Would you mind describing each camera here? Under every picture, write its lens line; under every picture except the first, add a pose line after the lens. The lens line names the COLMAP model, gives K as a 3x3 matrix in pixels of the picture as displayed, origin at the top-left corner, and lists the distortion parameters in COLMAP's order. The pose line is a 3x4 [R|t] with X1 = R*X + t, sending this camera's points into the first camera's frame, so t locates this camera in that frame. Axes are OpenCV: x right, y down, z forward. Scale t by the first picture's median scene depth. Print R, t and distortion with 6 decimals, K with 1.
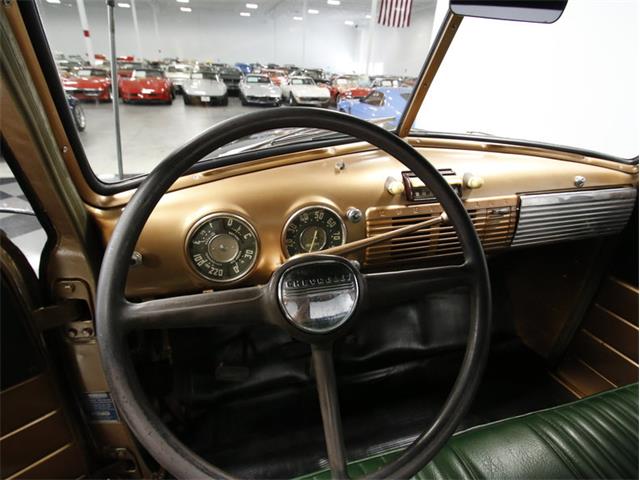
lens RADIAL K [[331.9, 0, 316.0], [0, 331.9, 242.1], [0, 0, 1]] dist [0.003192, -0.009525]
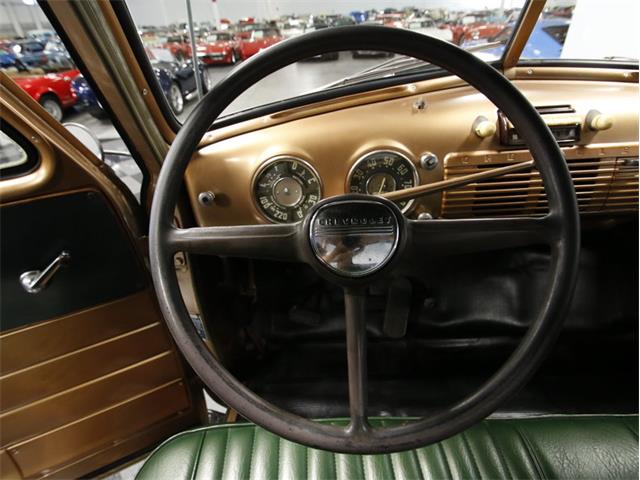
lens RADIAL K [[331.9, 0, 316.0], [0, 331.9, 242.1], [0, 0, 1]] dist [0.003192, -0.009525]
pose [[0.951347, 0.082647, -0.296830, 0.099966], [-0.047371, 0.991134, 0.124138, 0.033911], [0.304458, -0.104037, 0.946827, 0.043679]]
